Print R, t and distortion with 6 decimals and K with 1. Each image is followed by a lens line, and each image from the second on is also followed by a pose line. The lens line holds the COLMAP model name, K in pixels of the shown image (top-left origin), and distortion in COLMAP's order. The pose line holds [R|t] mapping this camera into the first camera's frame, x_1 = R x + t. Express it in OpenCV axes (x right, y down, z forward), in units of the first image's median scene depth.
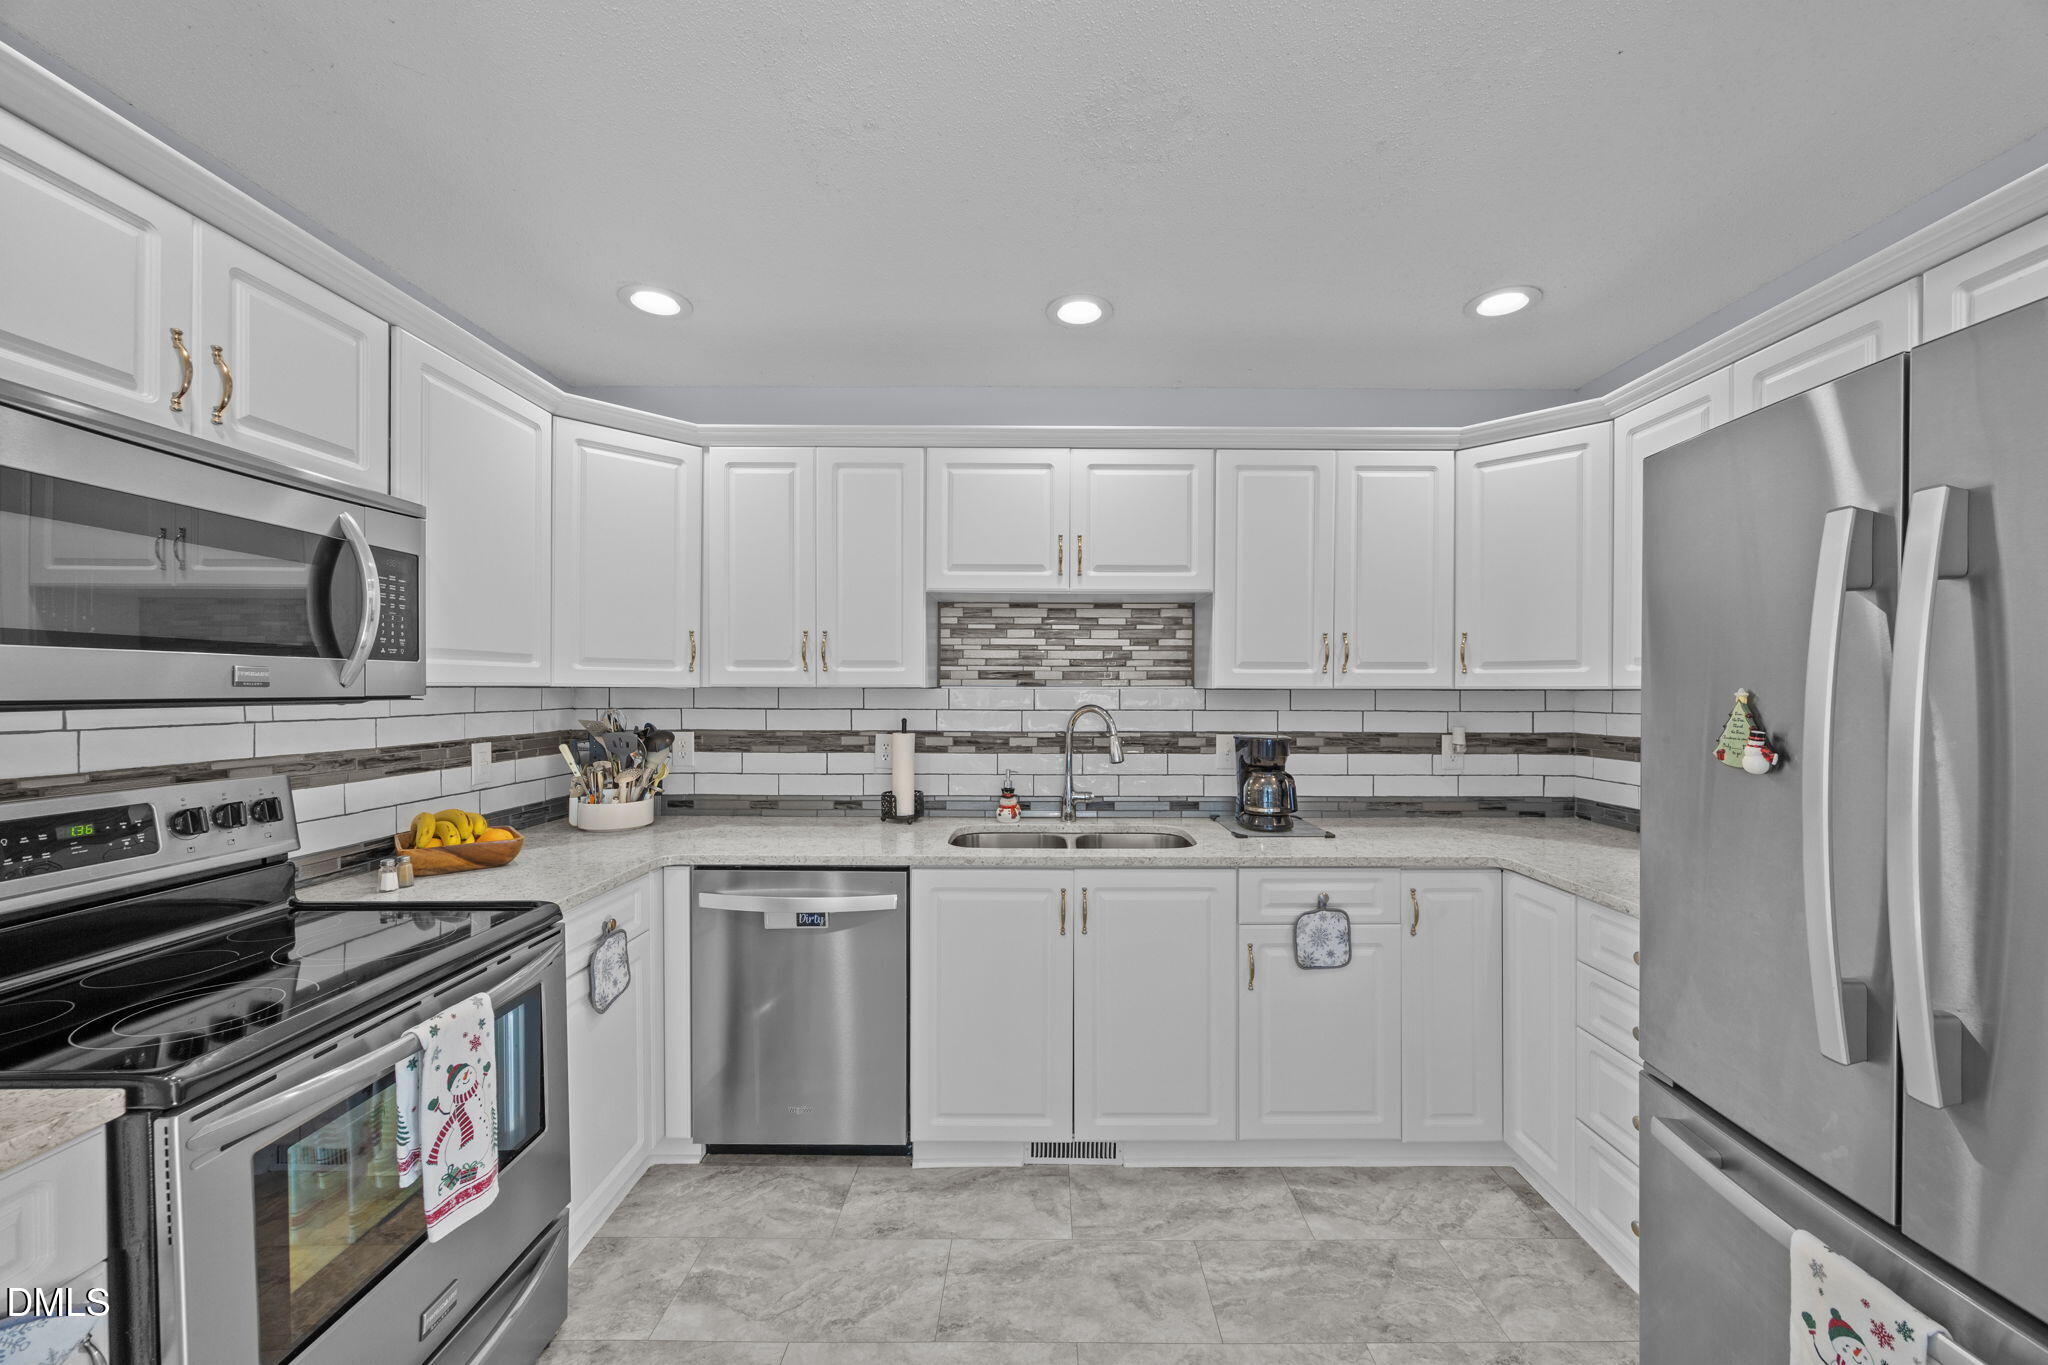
lens RADIAL K [[781.1, 0, 1042.3], [0, 781.1, 693.5], [0, 0, 1]] dist [-0.002064, 0.000267]
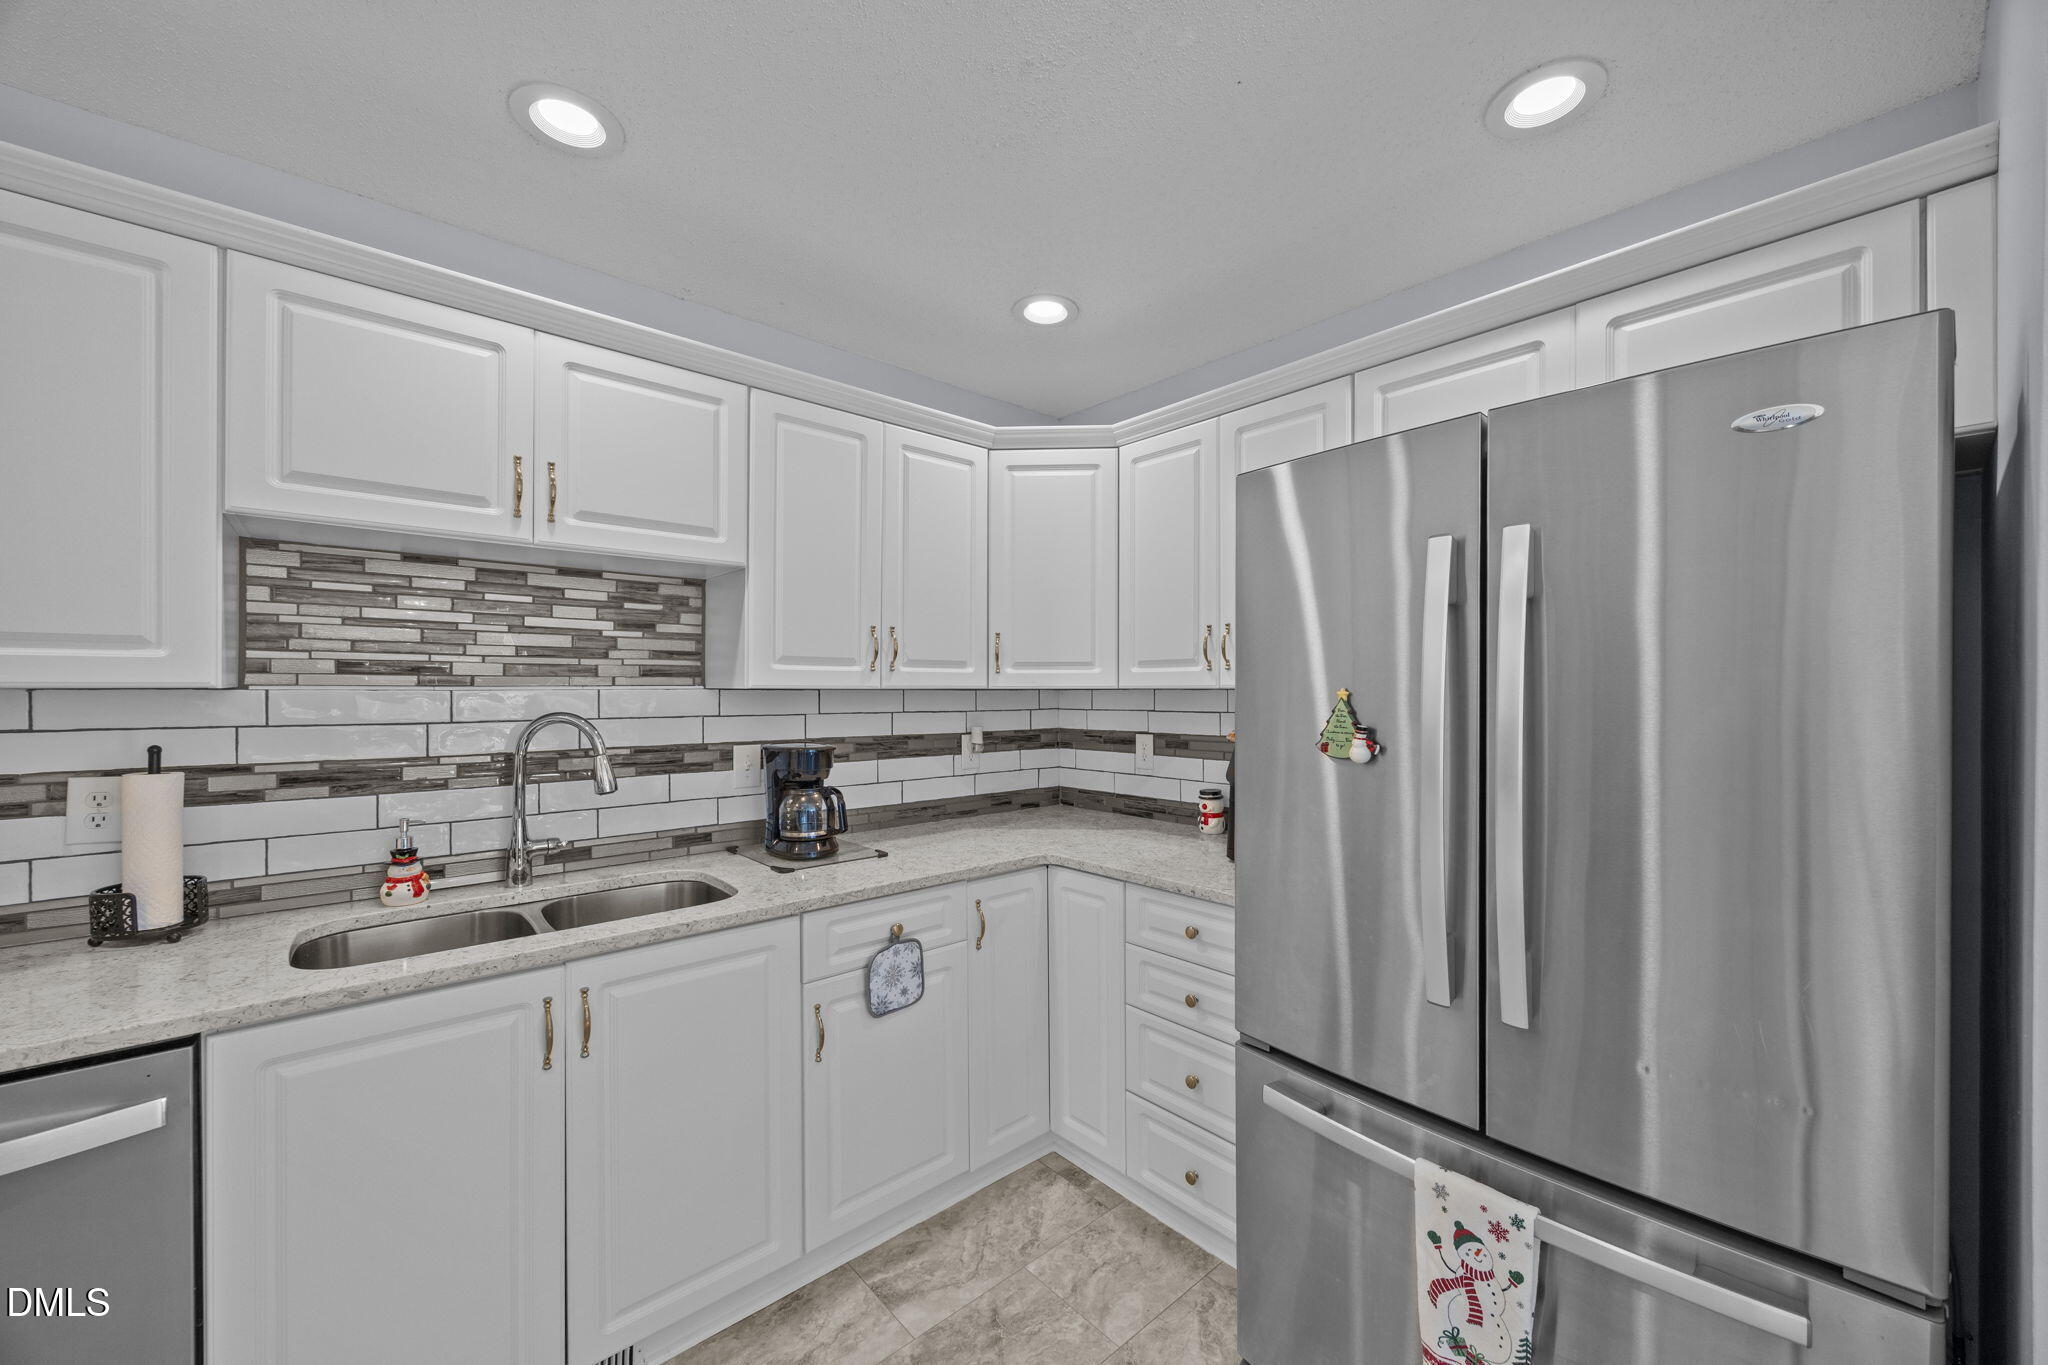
lens RADIAL K [[781.1, 0, 1039.5], [0, 781.1, 690.0], [0, 0, 1]] dist [-0.002064, 0.000267]
pose [[0.745937, -0.003125, 0.666010, -0.096697], [0.006085, 0.999979, -0.002123, -0.001716], [-0.665989, 0.005636, 0.745940, 0.237916]]
